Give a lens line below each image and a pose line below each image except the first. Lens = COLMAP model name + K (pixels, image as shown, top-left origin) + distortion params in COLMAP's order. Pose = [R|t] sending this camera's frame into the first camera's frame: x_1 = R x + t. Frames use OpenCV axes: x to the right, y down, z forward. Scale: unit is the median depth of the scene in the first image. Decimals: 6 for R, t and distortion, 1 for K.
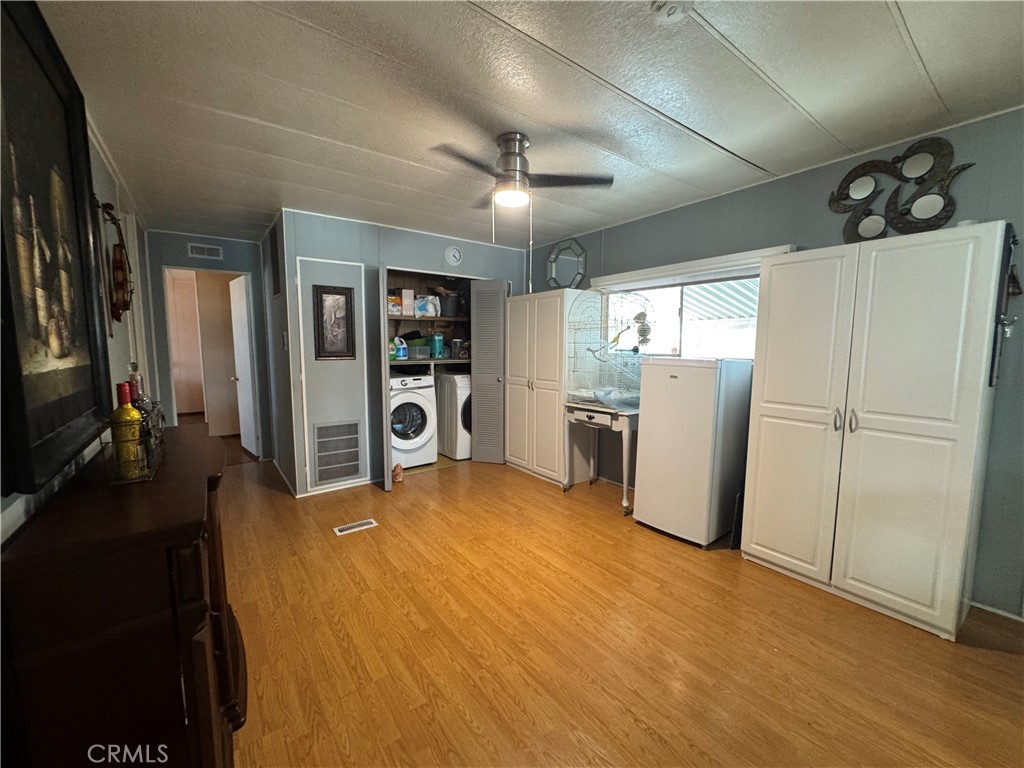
lens RADIAL K [[411.1, 0, 512.0], [0, 411.1, 384.0], [0, 0, 1]] dist [-0.001928, -0.000192]
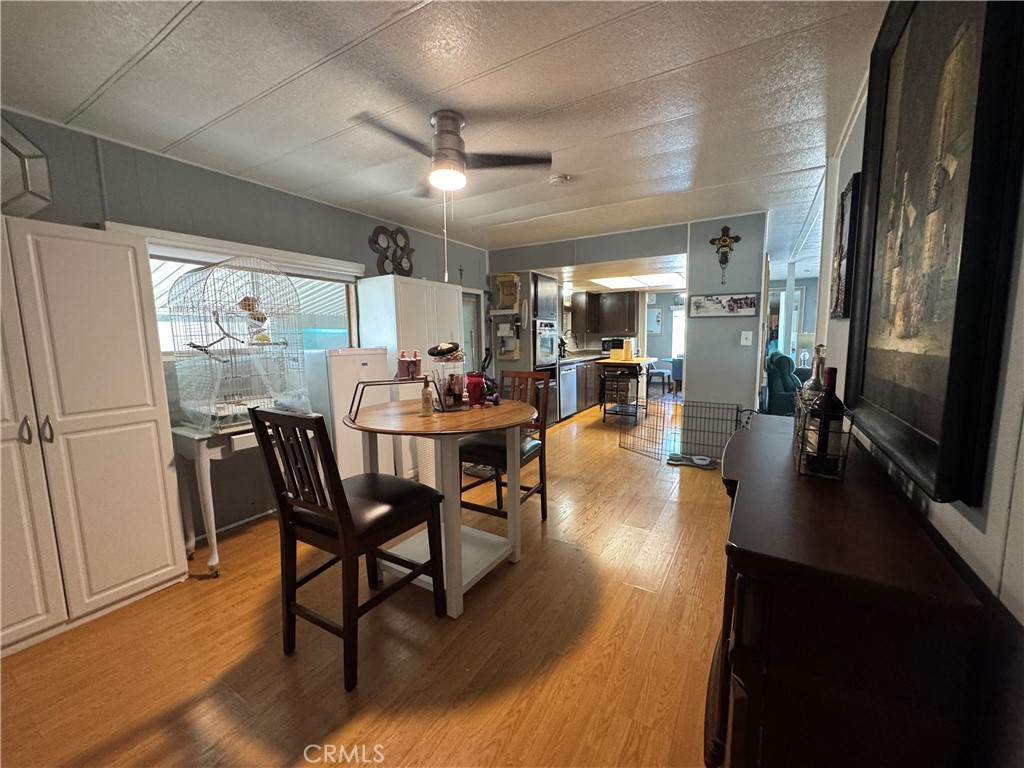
lens RADIAL K [[411.1, 0, 512.0], [0, 411.1, 384.0], [0, 0, 1]] dist [-0.001928, -0.000192]
pose [[-0.377322, -0.102008, 0.920447, -0.968543], [0.104445, 0.982886, 0.151743, -0.112549], [-0.920174, 0.153392, -0.360210, 1.260158]]
